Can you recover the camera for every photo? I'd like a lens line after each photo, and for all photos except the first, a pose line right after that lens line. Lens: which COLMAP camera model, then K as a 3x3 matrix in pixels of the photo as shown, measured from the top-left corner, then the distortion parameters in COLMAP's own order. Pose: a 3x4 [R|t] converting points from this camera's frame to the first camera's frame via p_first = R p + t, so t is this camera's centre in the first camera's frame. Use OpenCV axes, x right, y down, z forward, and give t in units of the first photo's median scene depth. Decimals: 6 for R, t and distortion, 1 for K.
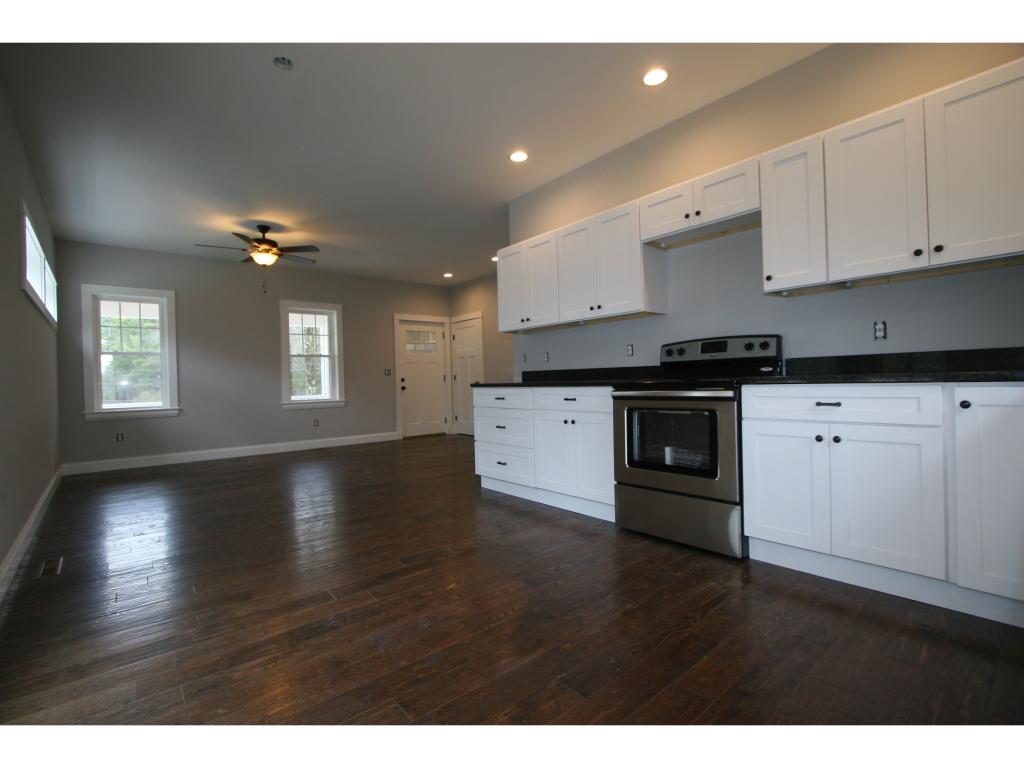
lens RADIAL K [[465.7, 0, 504.3], [0, 465.7, 380.4], [0, 0, 1]] dist [-0.011769, -0.000036]
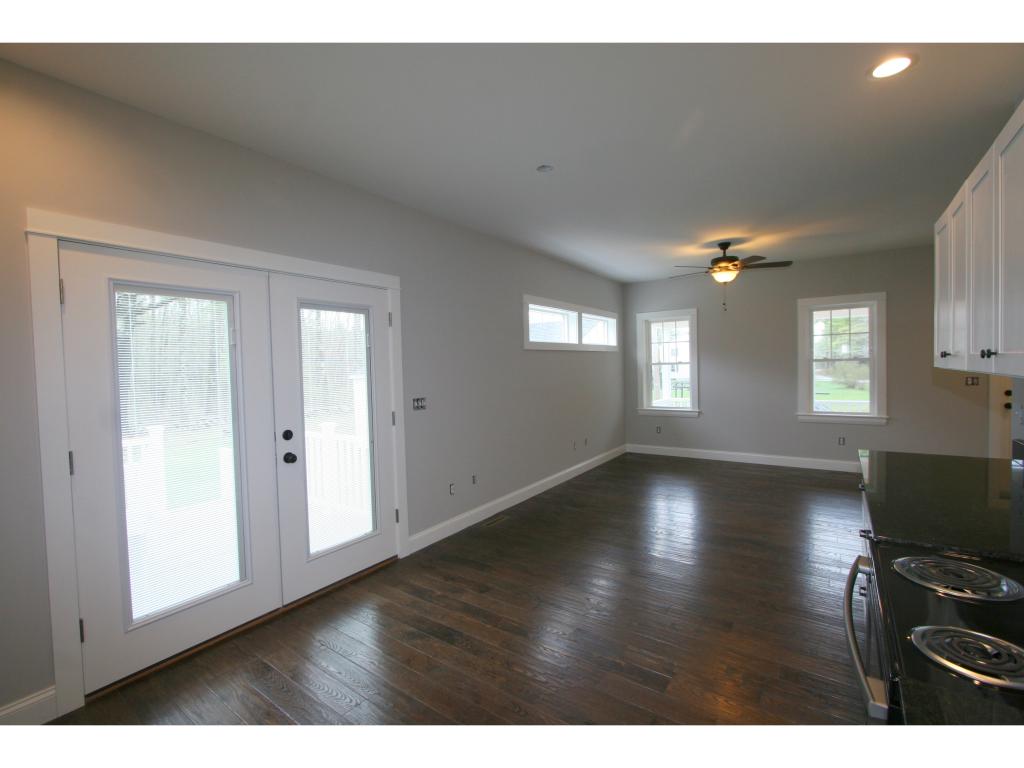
lens RADIAL K [[465.7, 0, 505.1], [0, 465.7, 380.8], [0, 0, 1]] dist [-0.011769, -0.000036]
pose [[0.250942, 0.053459, -0.966525, 0.233802], [0.021435, 0.997922, 0.060761, -0.077276], [0.967765, -0.035965, 0.249275, 0.204810]]
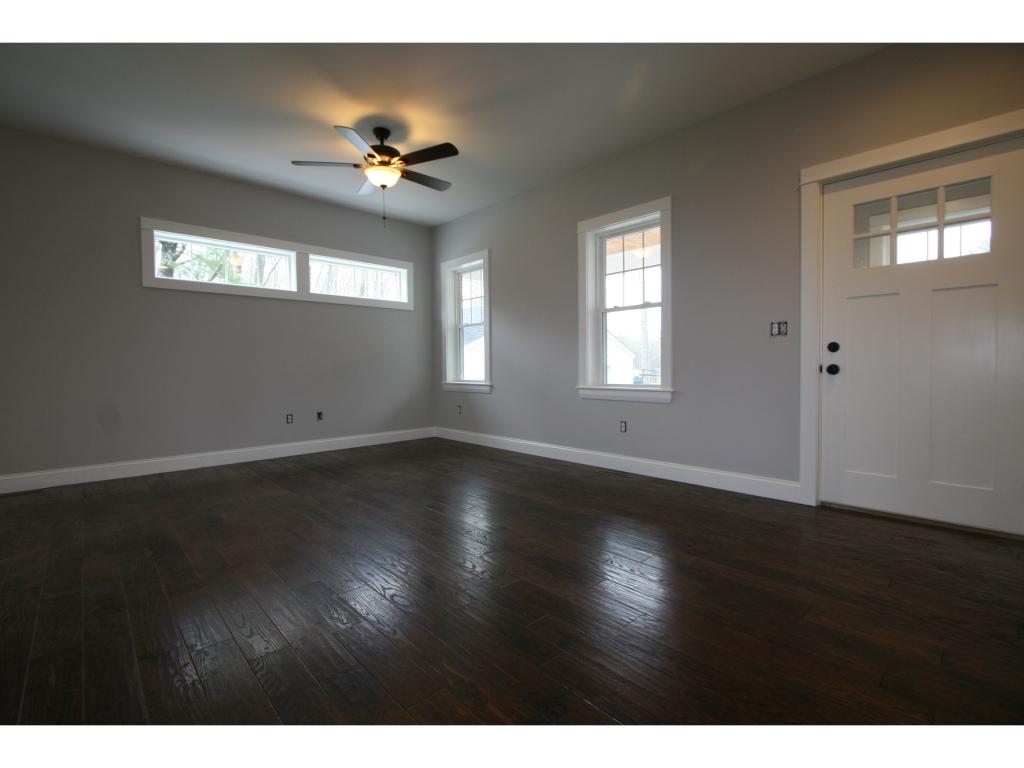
lens RADIAL K [[465.7, 0, 508.7], [0, 465.7, 378.9], [0, 0, 1]] dist [-0.011769, -0.000036]
pose [[0.058737, 0.054549, -0.996782, 0.141268], [0.010521, 0.998417, 0.055259, 0.001359], [0.998218, -0.013732, 0.058070, 0.802770]]
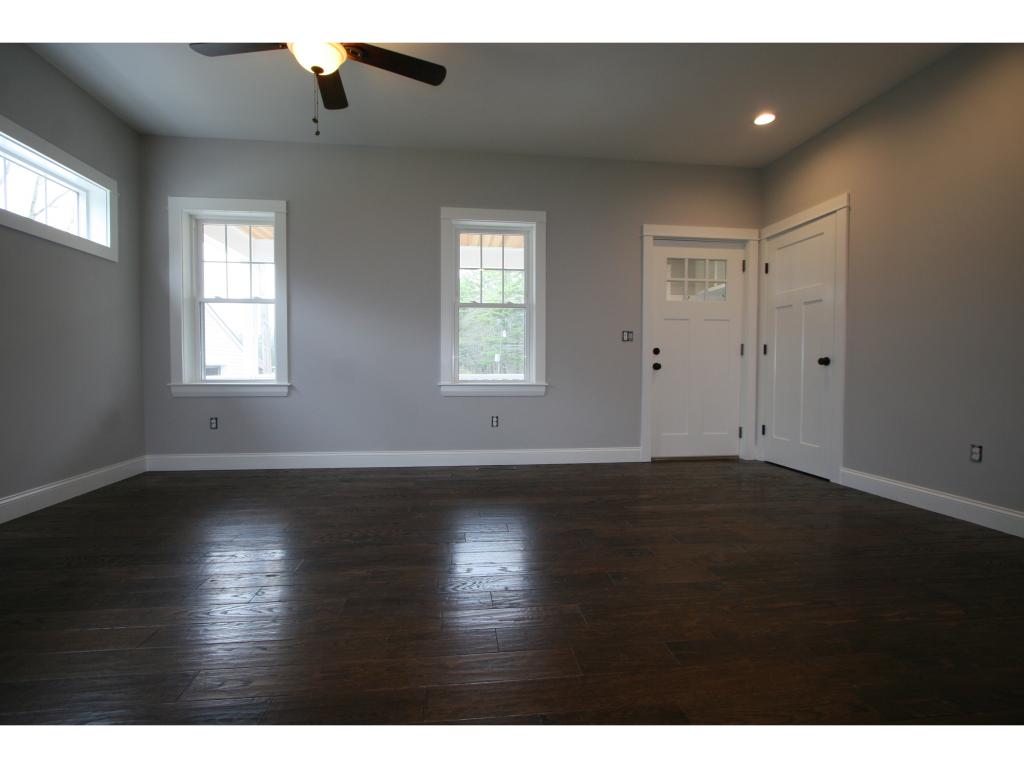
lens RADIAL K [[465.7, 0, 502.8], [0, 465.7, 385.0], [0, 0, 1]] dist [-0.011769, -0.000036]
pose [[0.837048, 0.047328, -0.545079, -0.081030], [-0.025557, 0.998546, 0.047456, 0.018472], [0.546532, -0.025792, 0.837041, 0.506228]]
